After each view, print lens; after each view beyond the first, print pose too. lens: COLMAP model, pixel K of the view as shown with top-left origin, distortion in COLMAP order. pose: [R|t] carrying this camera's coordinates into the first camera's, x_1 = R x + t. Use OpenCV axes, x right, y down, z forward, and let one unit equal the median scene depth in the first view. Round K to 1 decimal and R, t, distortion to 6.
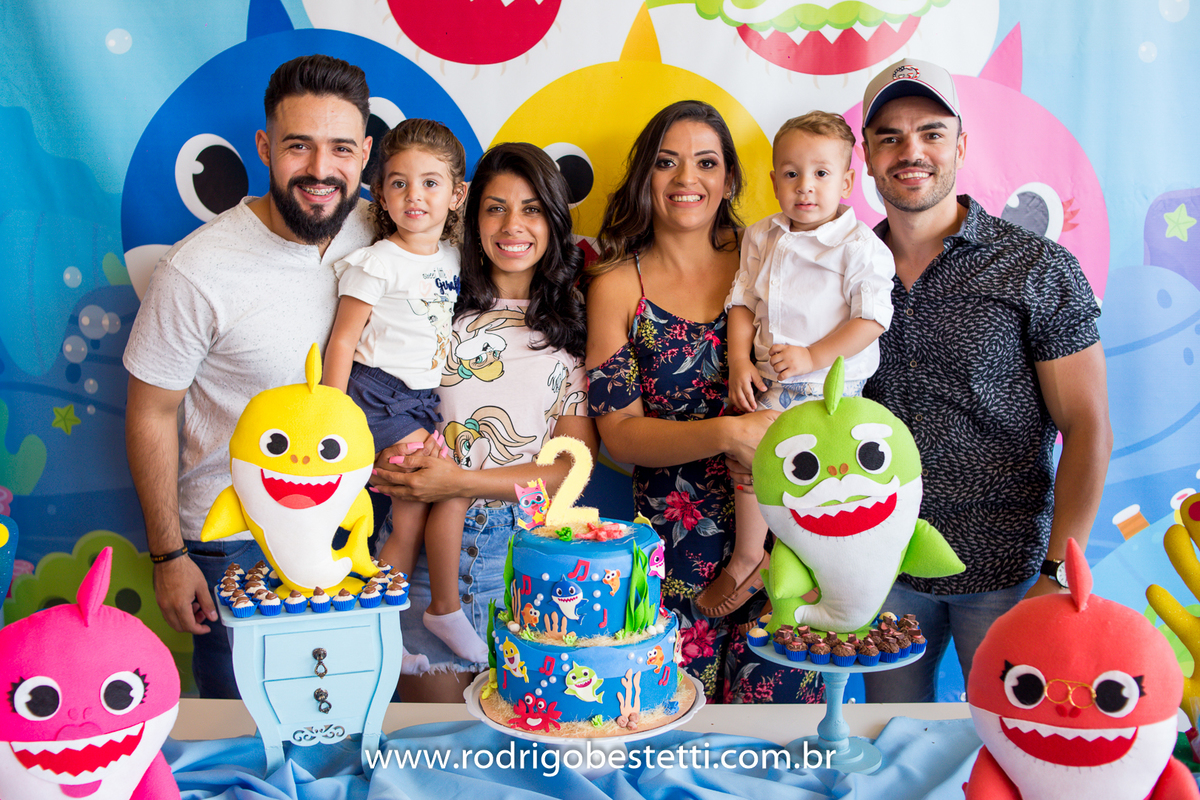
lens RADIAL K [[1268.8, 0, 564.9], [0, 1268.8, 399.6], [0, 0, 1]] dist [-0.130131, 0.045507]
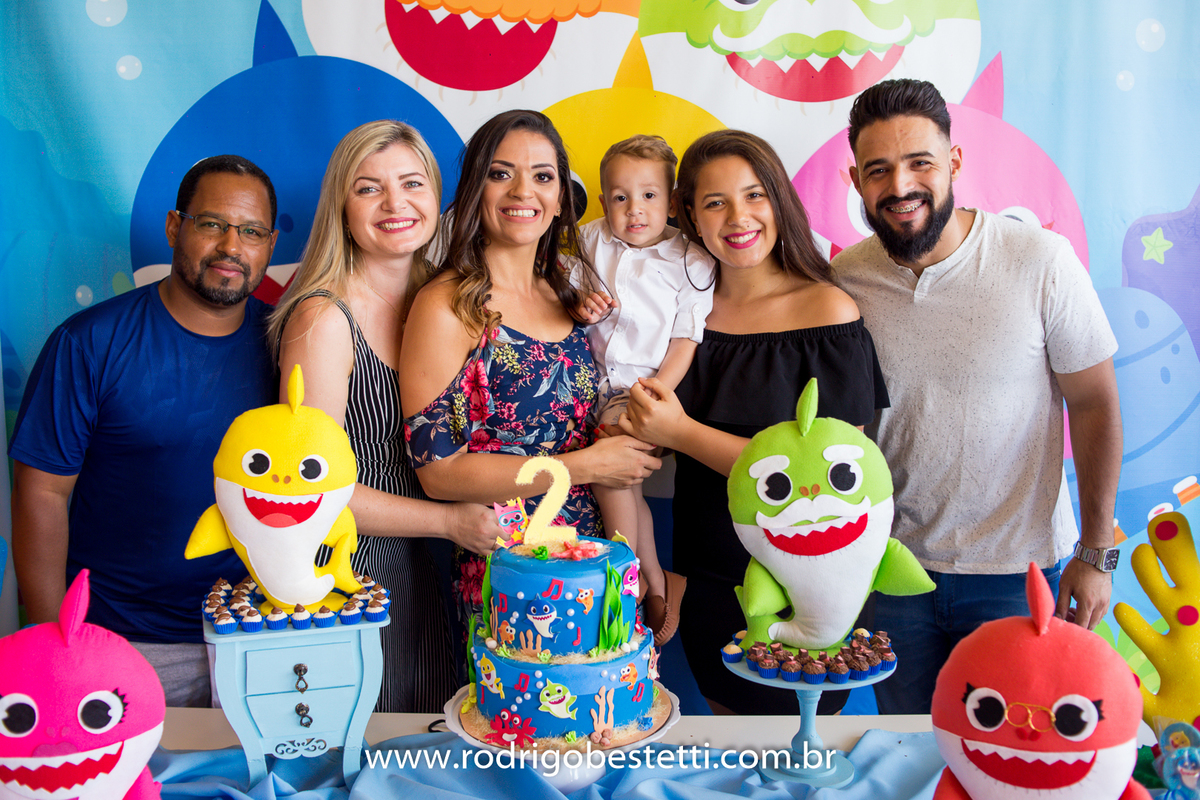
lens RADIAL K [[1199.8, 0, 601.8], [0, 1199.8, 400.7], [0, 0, 1]] dist [-0.129265, 0.056694]
pose [[0.999971, 0.003157, 0.006976, 0.041647], [-0.003132, 0.999989, -0.003545, -0.013268], [-0.006987, 0.003523, 0.999969, 0.035195]]
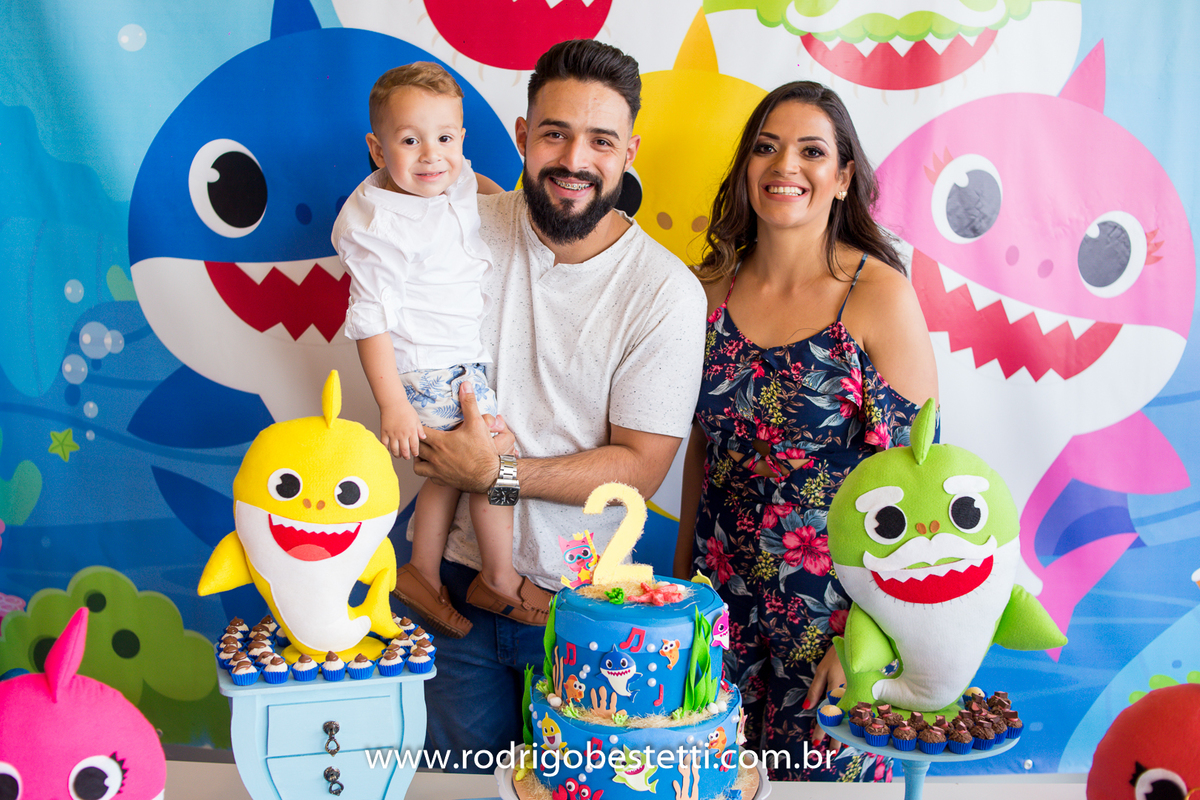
lens RADIAL K [[1245.1, 0, 580.6], [0, 1245.1, 401.1], [0, 0, 1]] dist [-0.134541, 0.079124]
pose [[0.999771, 0.021336, -0.001484, -0.025746], [-0.021360, 0.999602, -0.018448, -0.011726], [0.001090, 0.018475, 0.999829, 0.143212]]
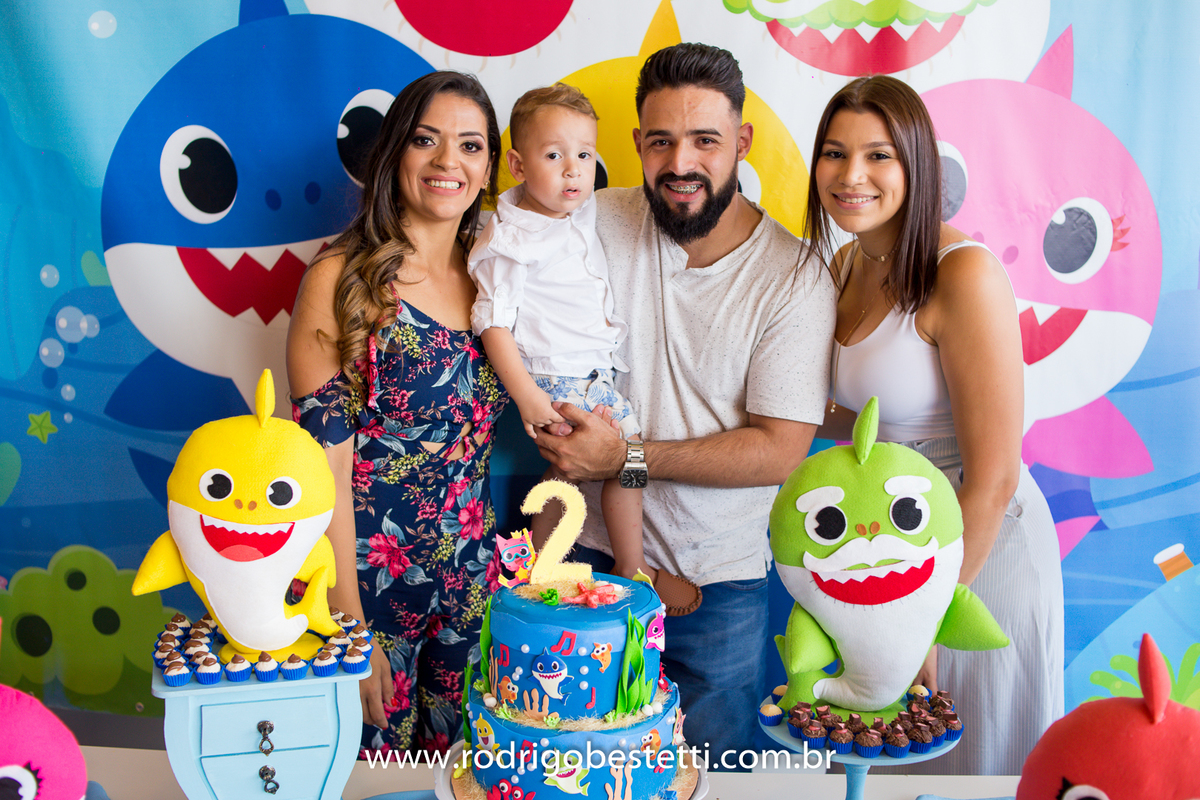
lens RADIAL K [[1192.6, 0, 601.2], [0, 1192.6, 393.4], [0, 0, 1]] dist [-0.132812, 0.056413]
pose [[0.999733, 0.023127, 0.000254, 0.031263], [-0.023128, 0.999699, 0.008142, -0.040406], [-0.000065, -0.008146, 0.999967, 0.189168]]
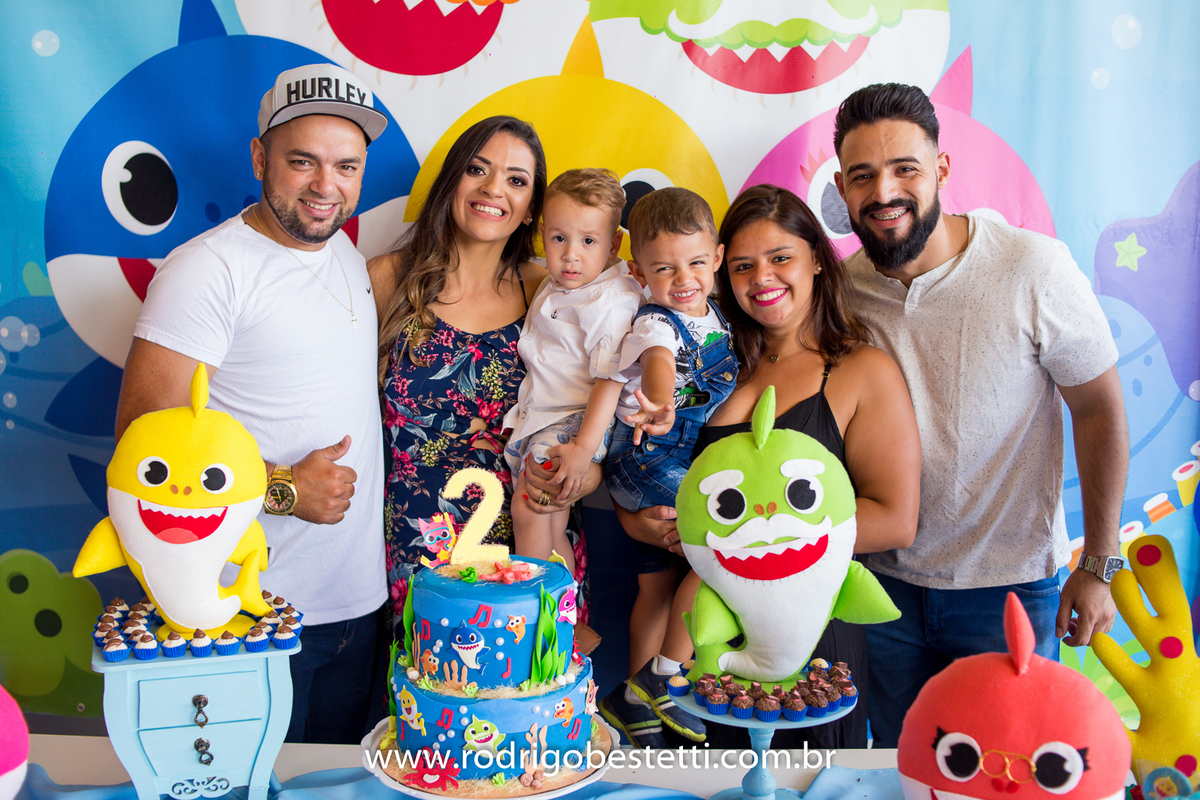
lens RADIAL K [[1195.9, 0, 600.4], [0, 1195.9, 396.0], [0, 0, 1]] dist [-0.129433, 0.055140]
pose [[0.998977, 0.016202, 0.042221, 0.057034], [-0.015683, 0.999798, -0.012588, -0.014821], [-0.042416, 0.011913, 0.999029, 0.126482]]
